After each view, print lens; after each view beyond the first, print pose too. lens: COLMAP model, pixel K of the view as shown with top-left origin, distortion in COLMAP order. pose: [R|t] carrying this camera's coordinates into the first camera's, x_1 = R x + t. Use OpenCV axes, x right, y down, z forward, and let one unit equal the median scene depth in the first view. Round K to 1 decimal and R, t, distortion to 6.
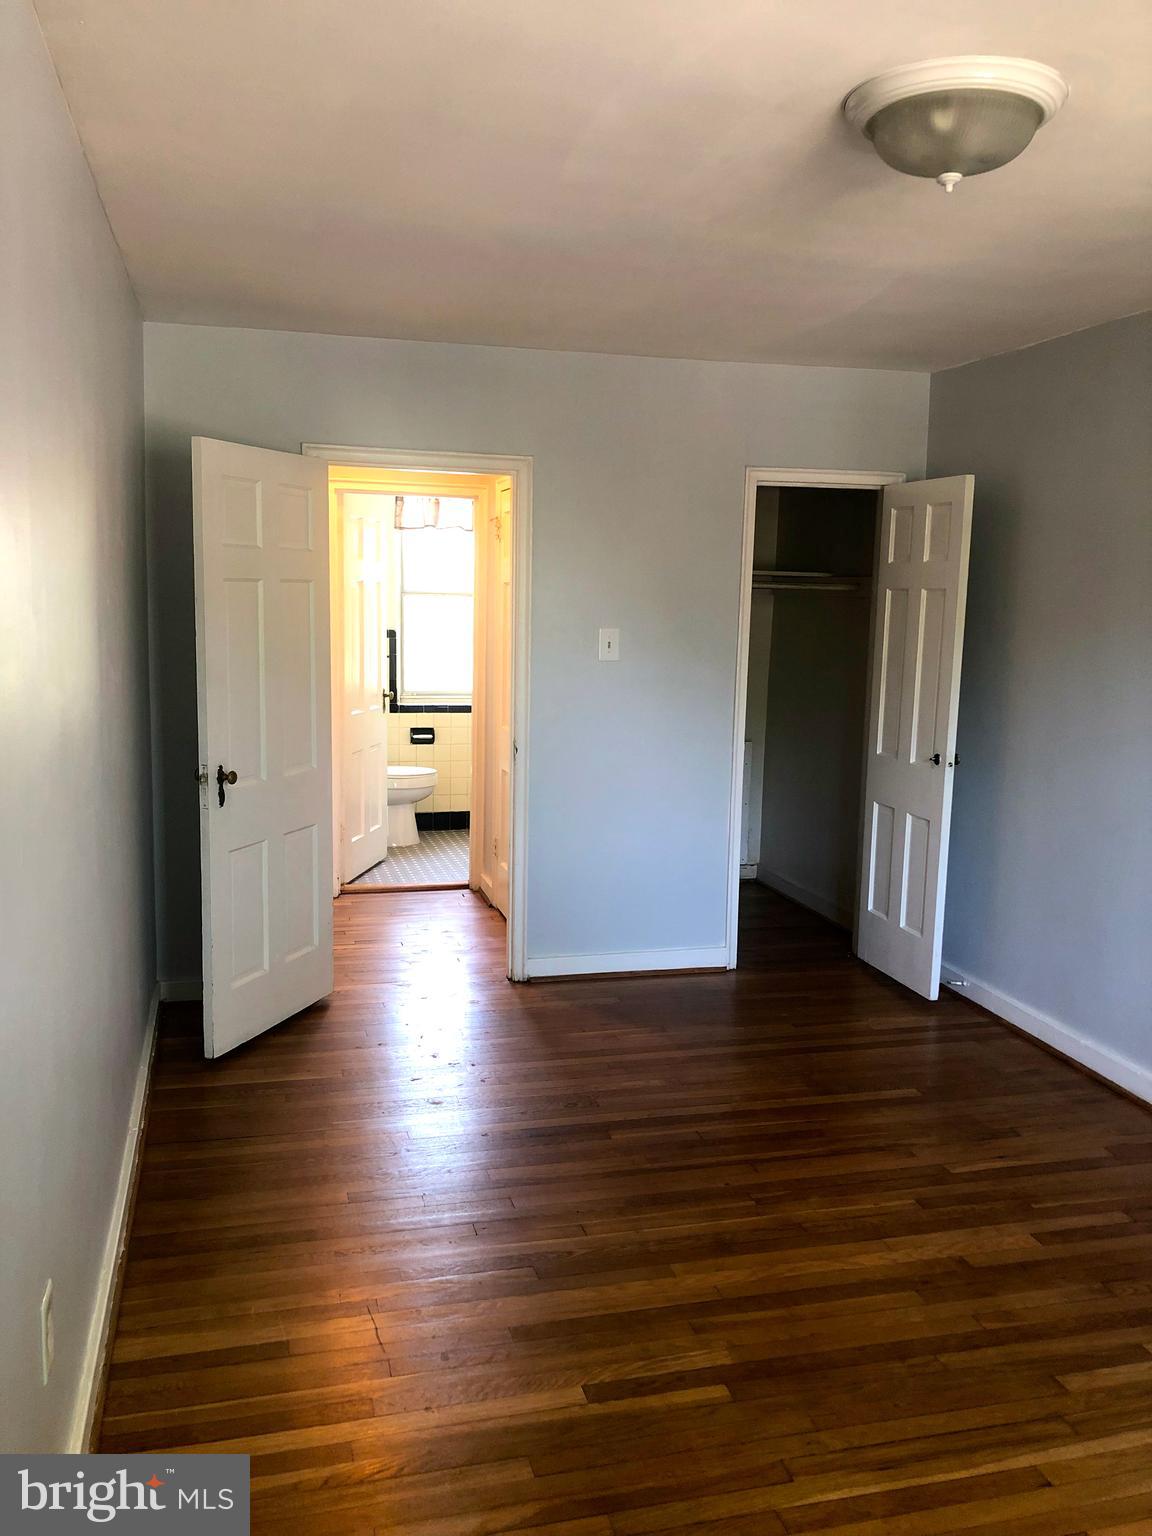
lens RADIAL K [[1250.9, 0, 569.6], [0, 1250.9, 765.6], [0, 0, 1]] dist [0.033006, -0.029361]
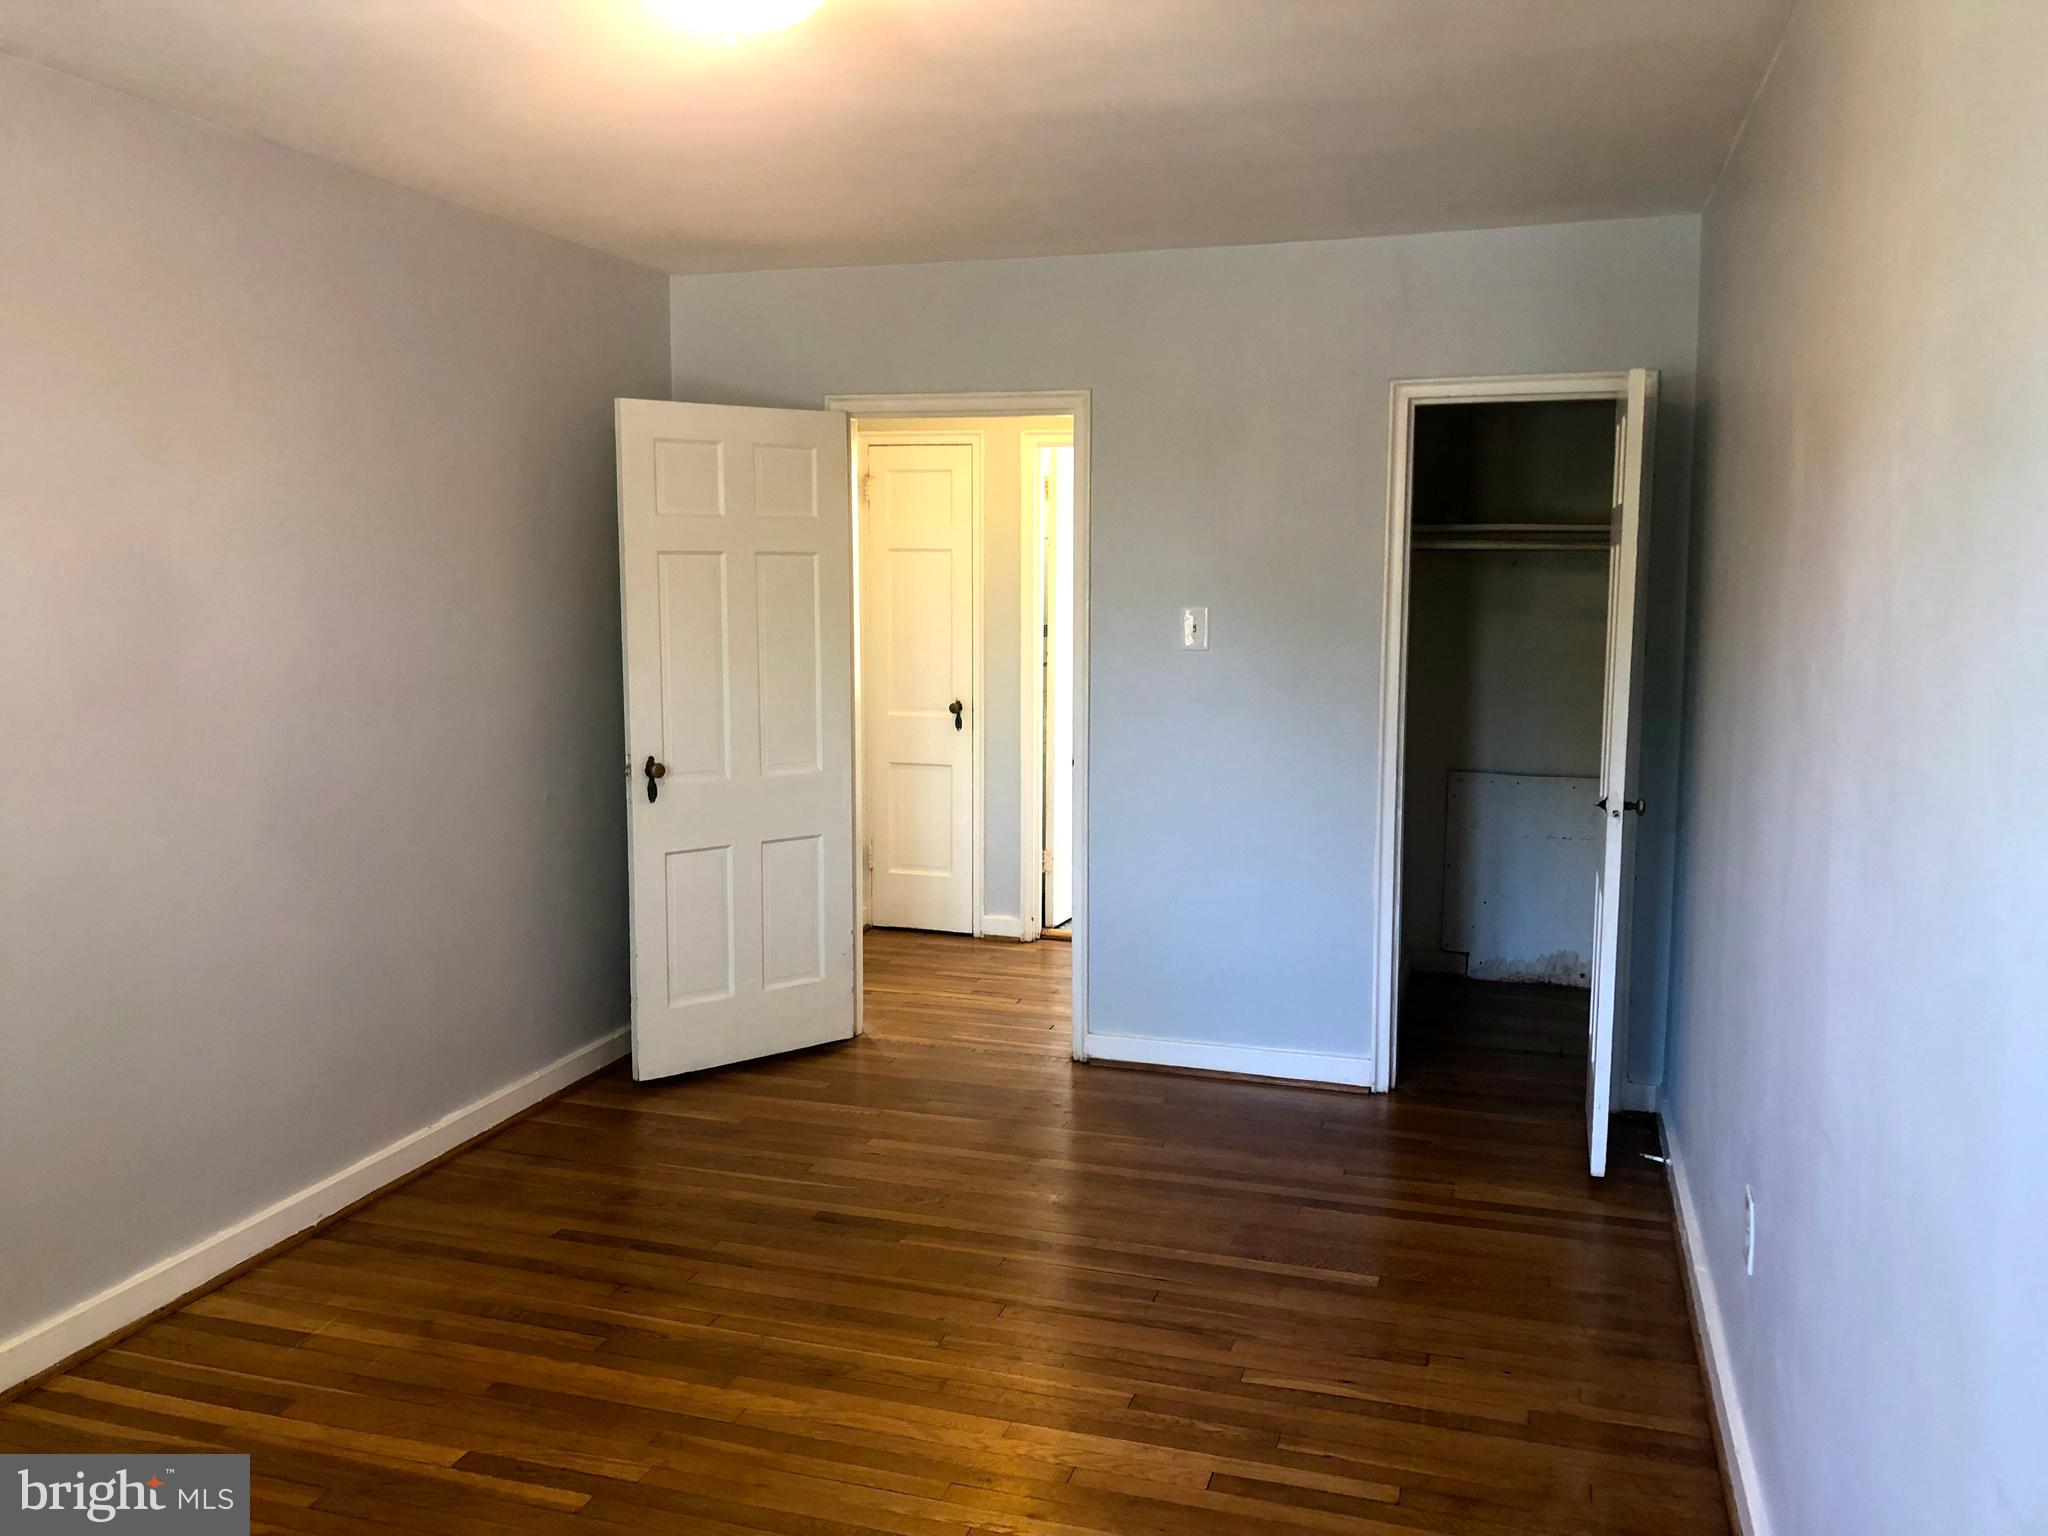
lens RADIAL K [[1667.8, 0, 1028.0], [0, 1667.8, 761.2], [0, 0, 1]] dist [0.033006, -0.029361]
pose [[0.844661, 0.043820, -0.533504, 0.535862], [-0.061098, 0.998023, -0.014759, 0.003642], [0.531803, 0.045062, 0.845668, 0.110985]]
